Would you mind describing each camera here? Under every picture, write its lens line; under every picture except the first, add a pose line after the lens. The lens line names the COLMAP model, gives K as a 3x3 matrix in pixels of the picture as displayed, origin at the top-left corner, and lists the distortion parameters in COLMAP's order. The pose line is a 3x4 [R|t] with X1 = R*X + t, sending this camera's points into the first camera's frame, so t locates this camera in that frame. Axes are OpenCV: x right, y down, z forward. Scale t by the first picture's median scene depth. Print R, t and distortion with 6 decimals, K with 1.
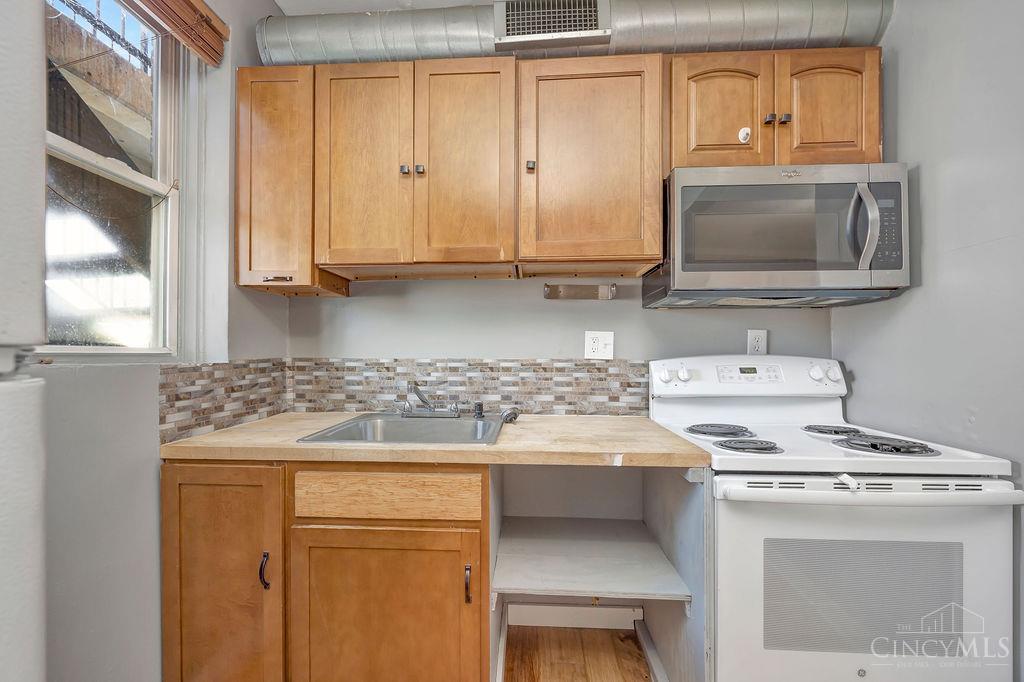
lens RADIAL K [[400.6, 0, 509.4], [0, 400.6, 352.9], [0, 0, 1]] dist [-0.003219, 0.000053]
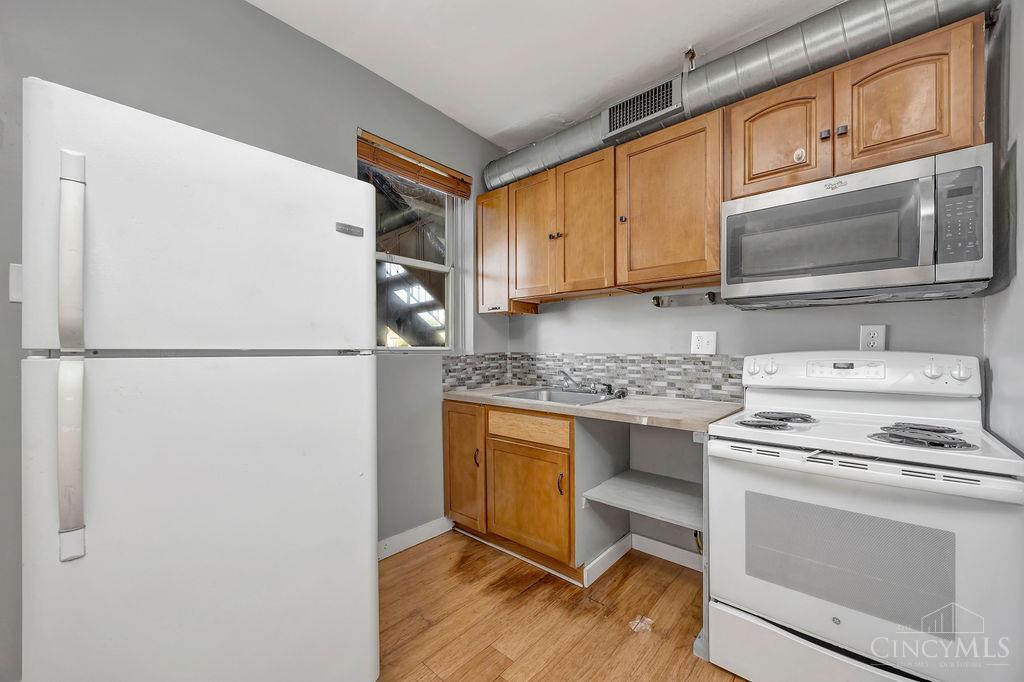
lens RADIAL K [[400.6, 0, 505.2], [0, 400.6, 349.3], [0, 0, 1]] dist [-0.003219, 0.000053]
pose [[0.773041, -0.001578, -0.634354, 0.621886], [0.005679, 0.999974, 0.004433, -0.008689], [0.634331, -0.007029, 0.773030, -0.374771]]
